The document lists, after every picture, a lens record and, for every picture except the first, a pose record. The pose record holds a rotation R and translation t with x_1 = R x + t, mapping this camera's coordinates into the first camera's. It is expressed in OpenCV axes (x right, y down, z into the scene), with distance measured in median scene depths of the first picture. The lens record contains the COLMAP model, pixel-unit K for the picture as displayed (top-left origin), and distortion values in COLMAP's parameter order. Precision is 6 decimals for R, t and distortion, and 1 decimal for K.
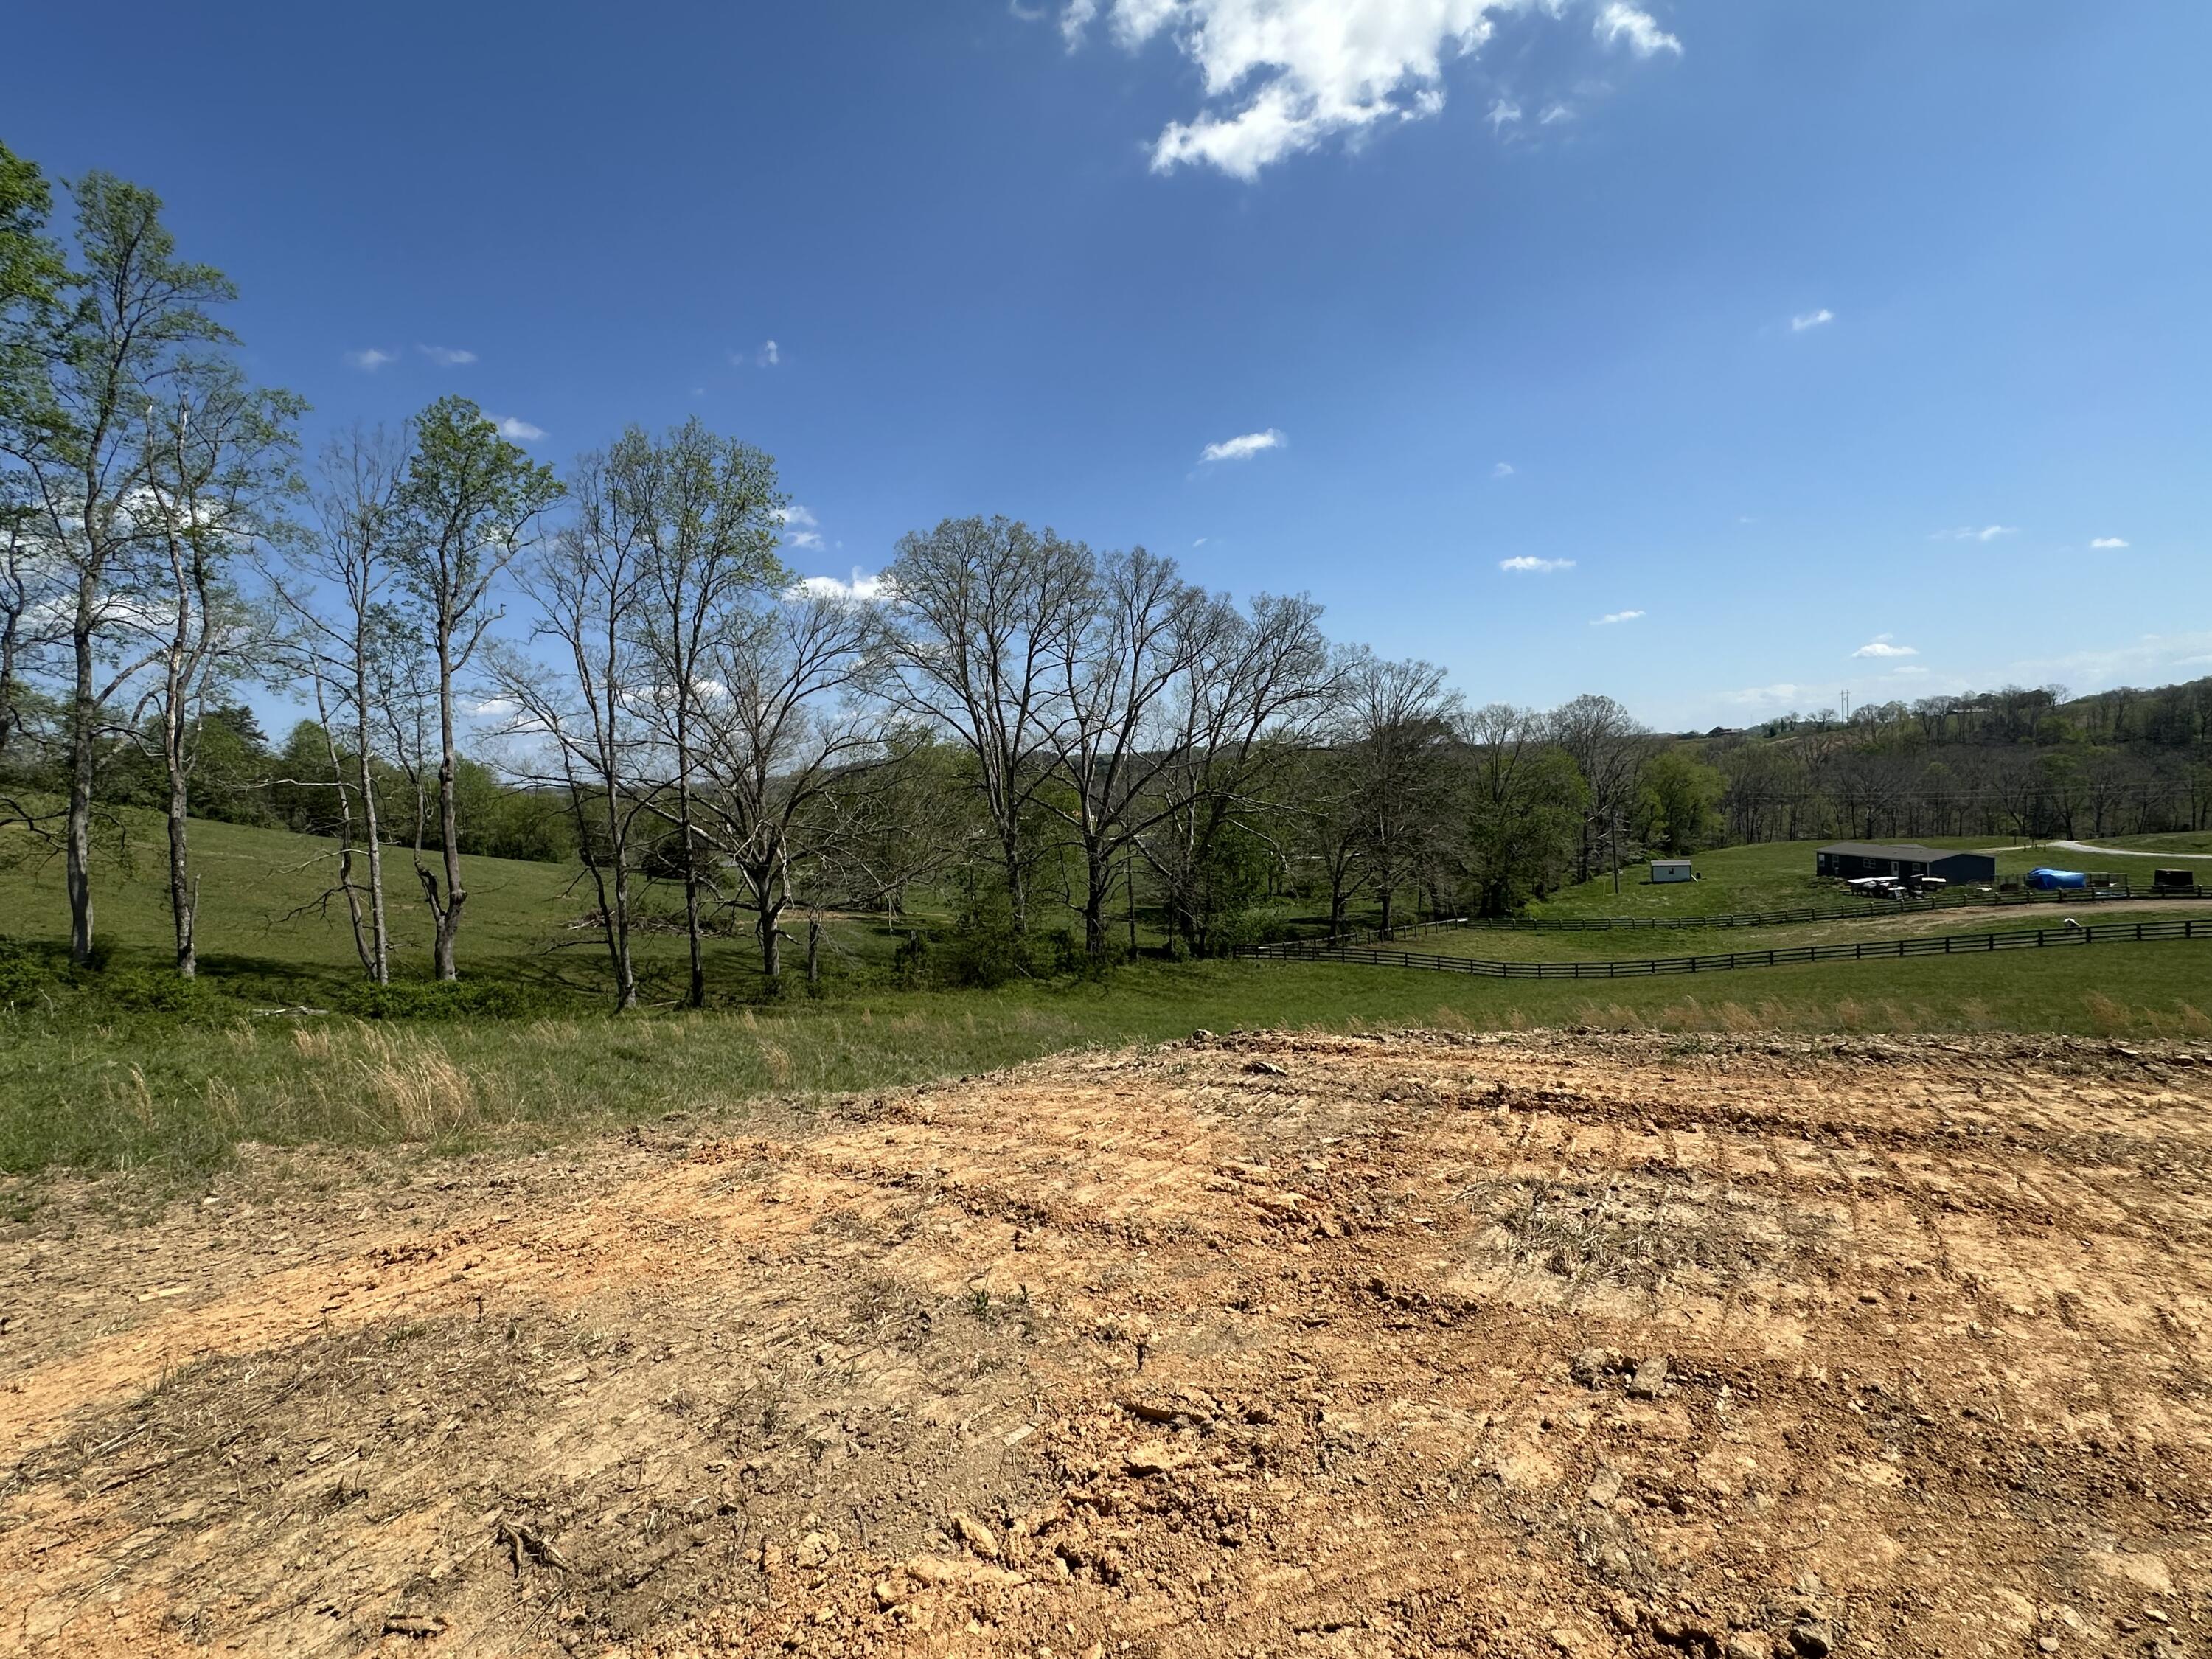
lens RADIAL K [[1009.4, 0, 1110.7], [0, 1009.4, 845.2], [0, 0, 1]] dist [-0.002106, 0.000521]
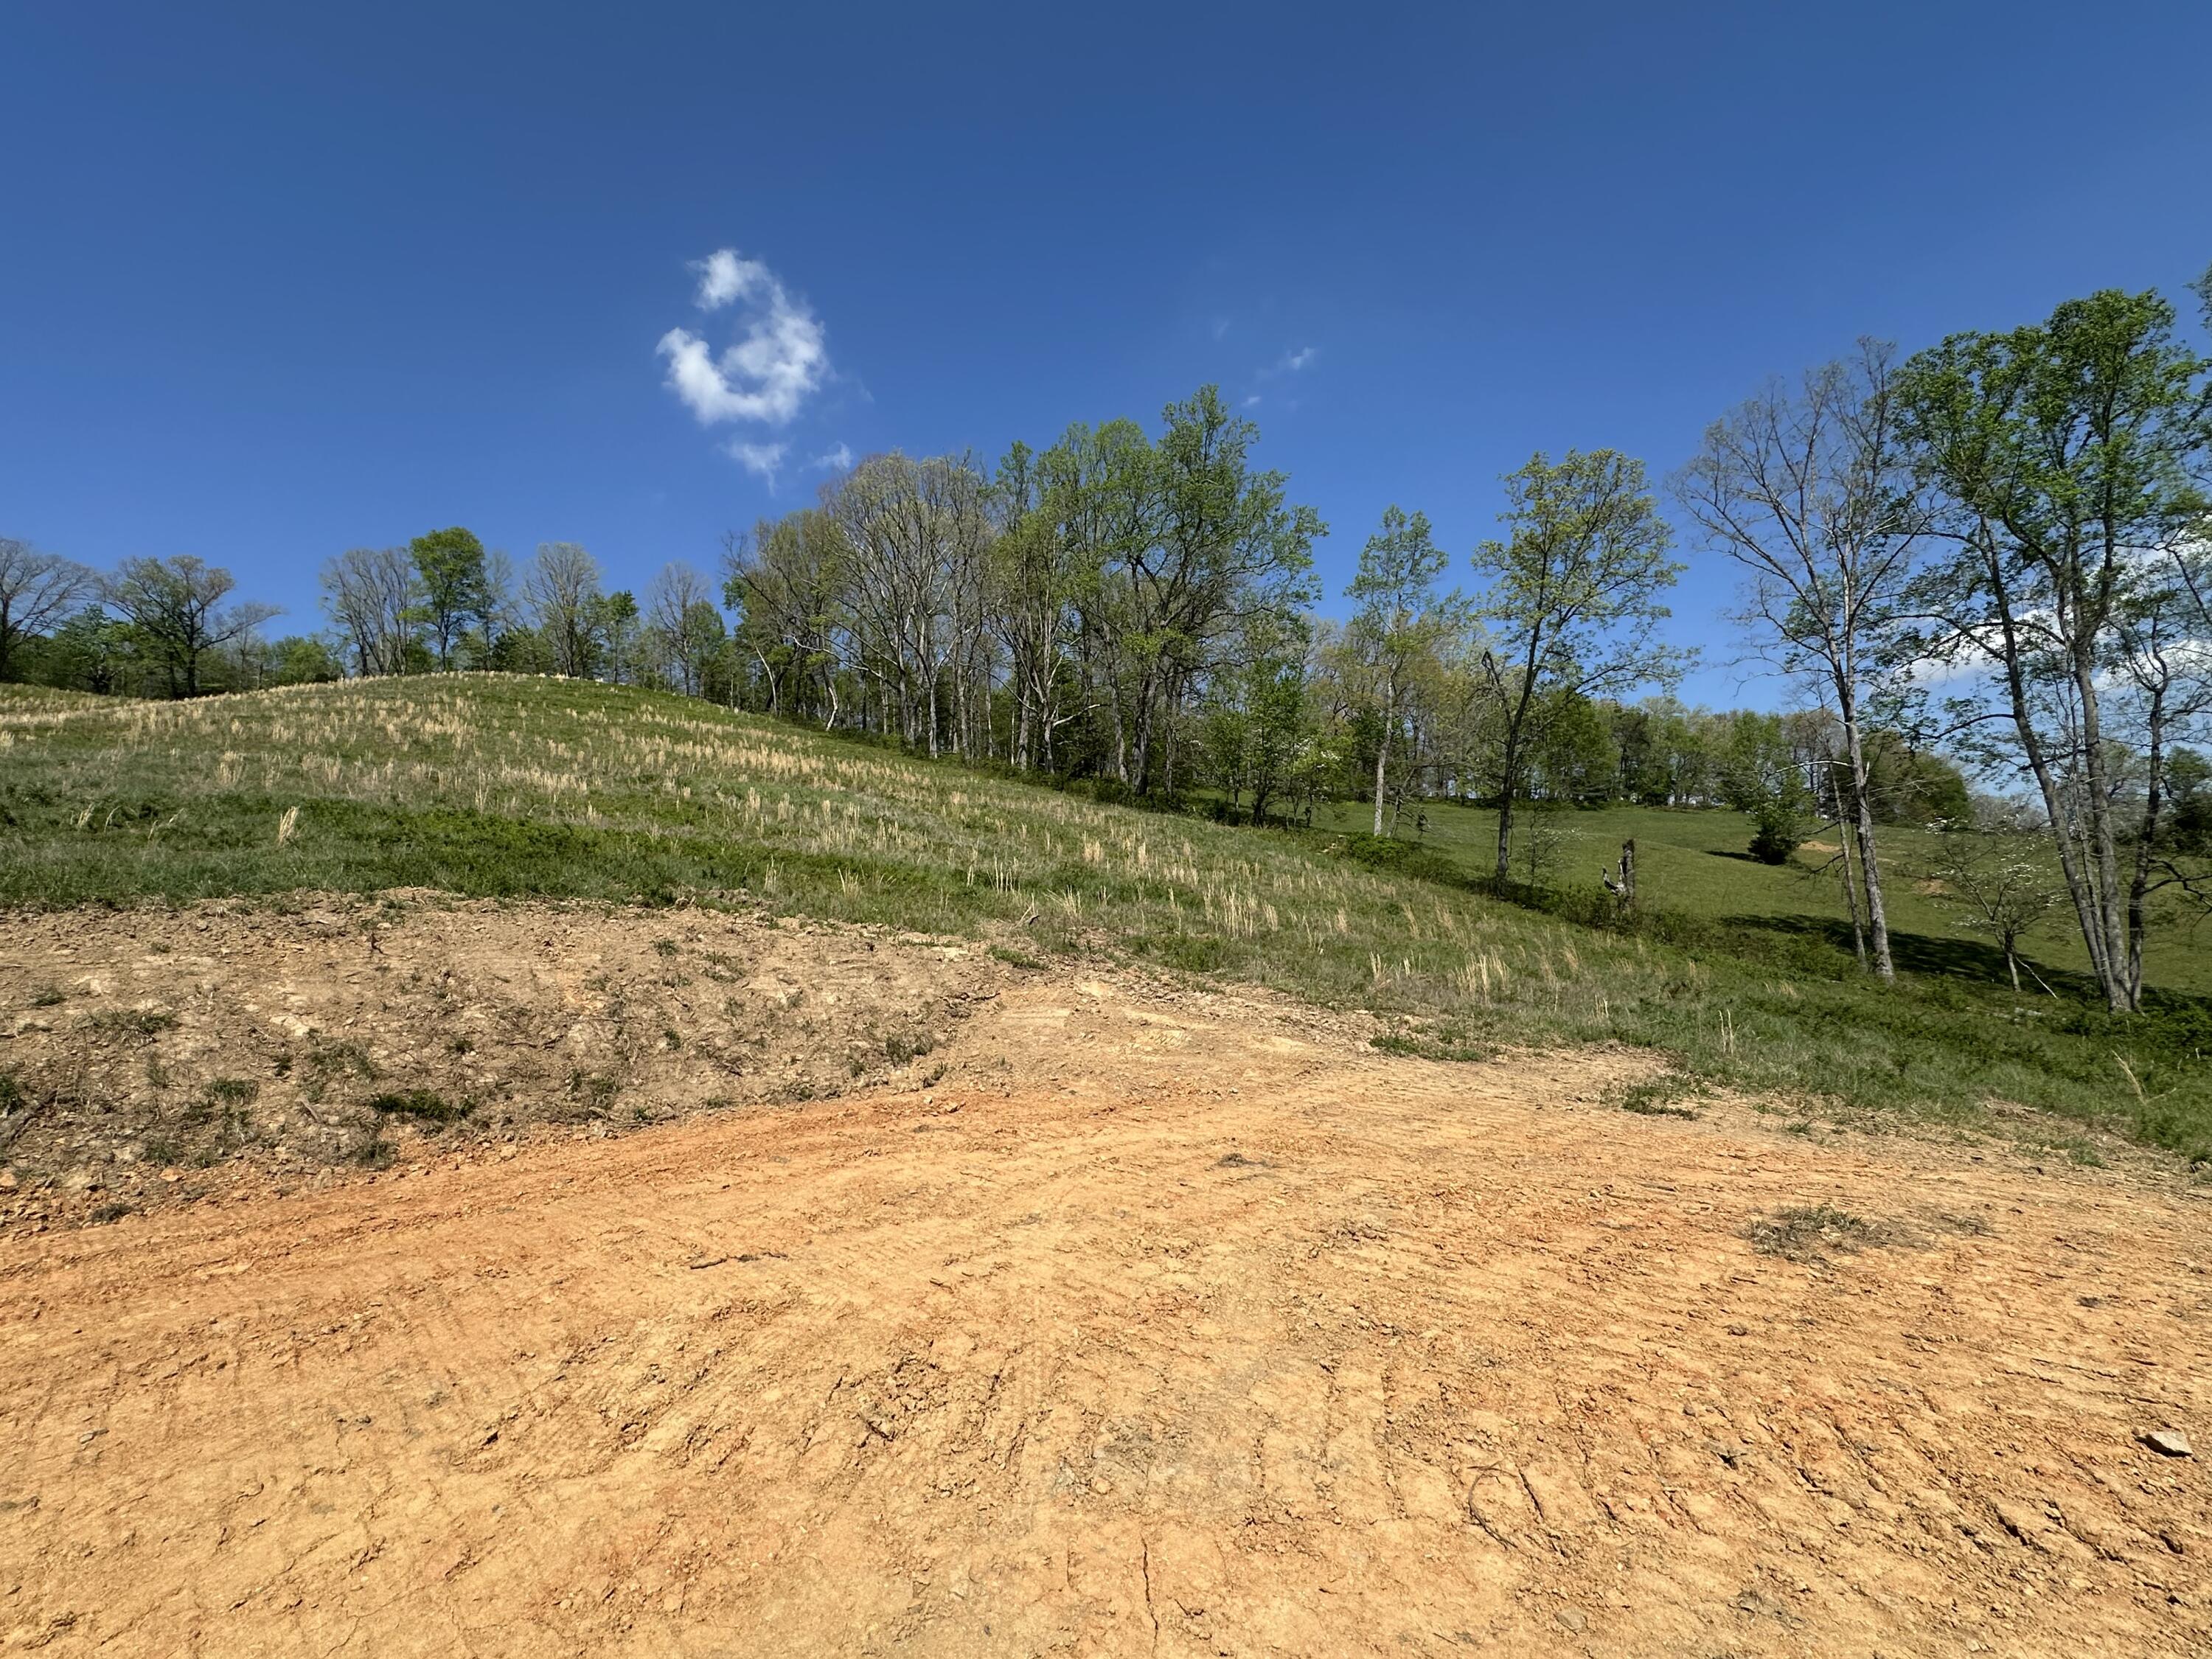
lens RADIAL K [[1009.4, 0, 1104.5], [0, 1009.4, 829.1], [0, 0, 1]] dist [-0.002106, 0.000521]
pose [[-0.042449, -0.059668, -0.997315, 0.034513], [-0.011751, 0.998176, -0.059220, -0.001993], [0.999030, 0.009206, -0.043073, -0.078908]]
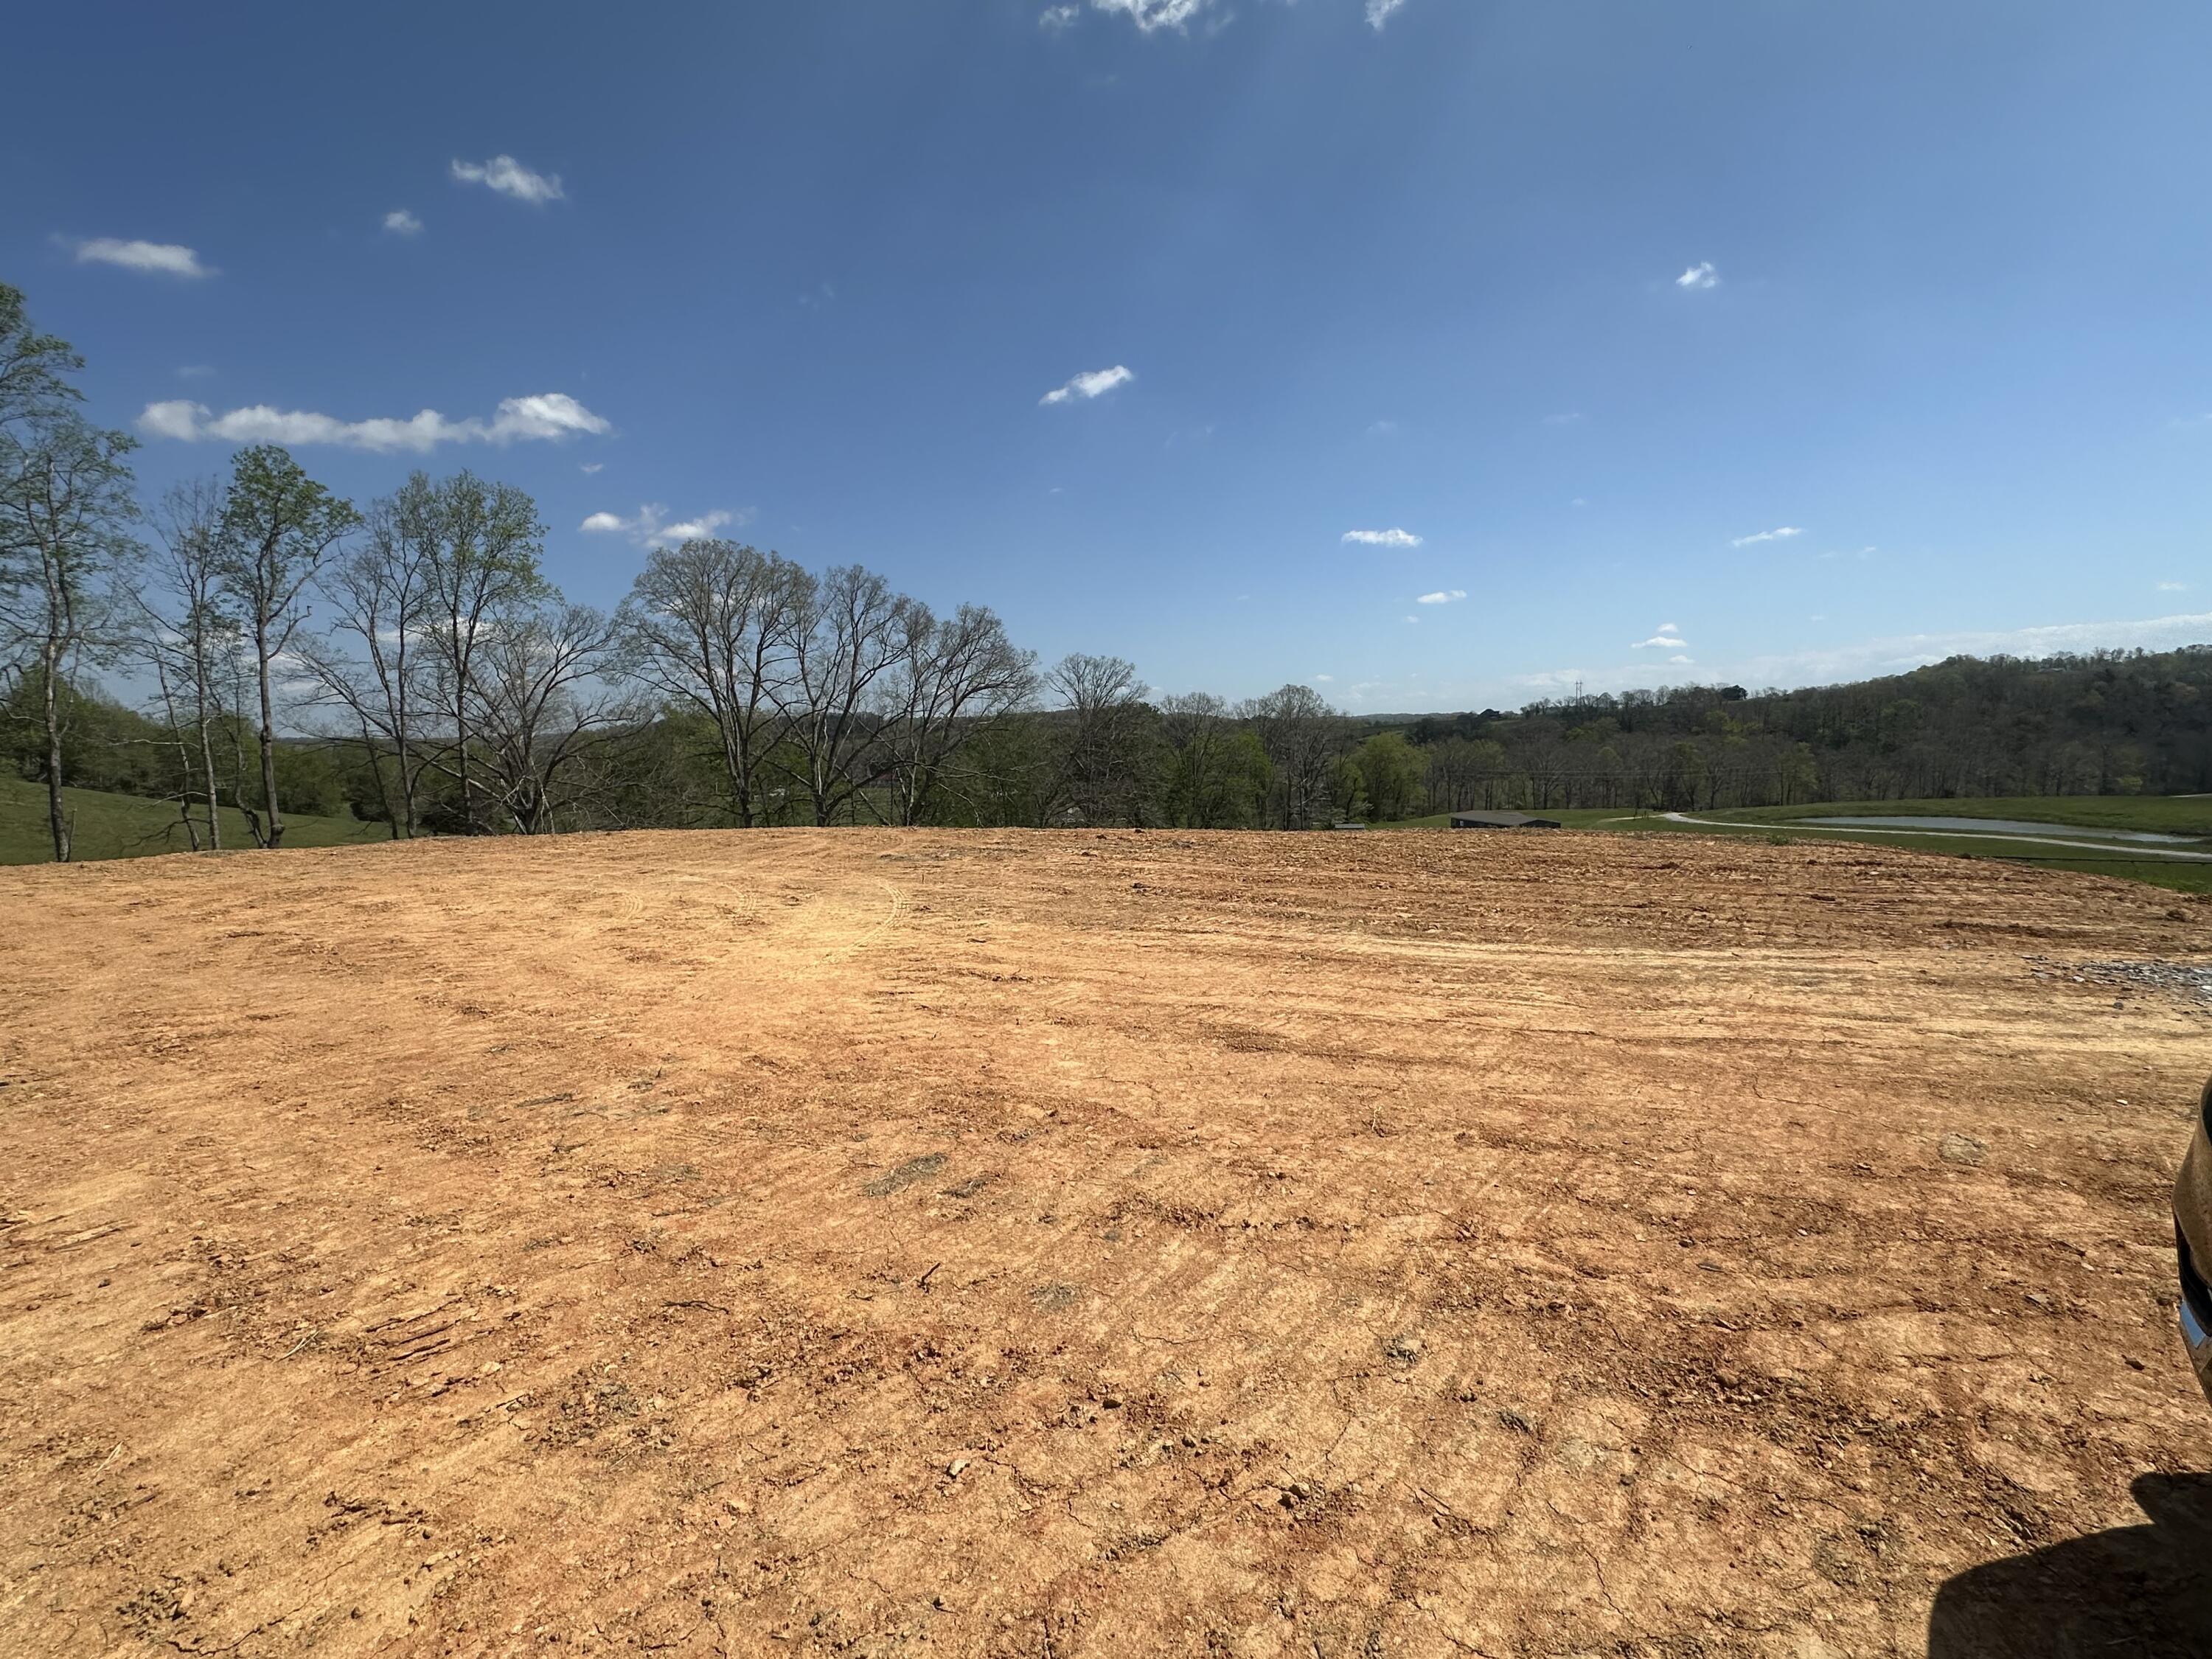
lens RADIAL K [[1009.4, 0, 1104.3], [0, 1009.4, 842.6], [0, 0, 1]] dist [-0.002106, 0.000521]
pose [[0.987889, 0.007949, 0.154956, 0.195354], [-0.012820, 0.999454, 0.030456, 0.012013], [-0.154629, -0.032073, 0.987452, -0.419384]]
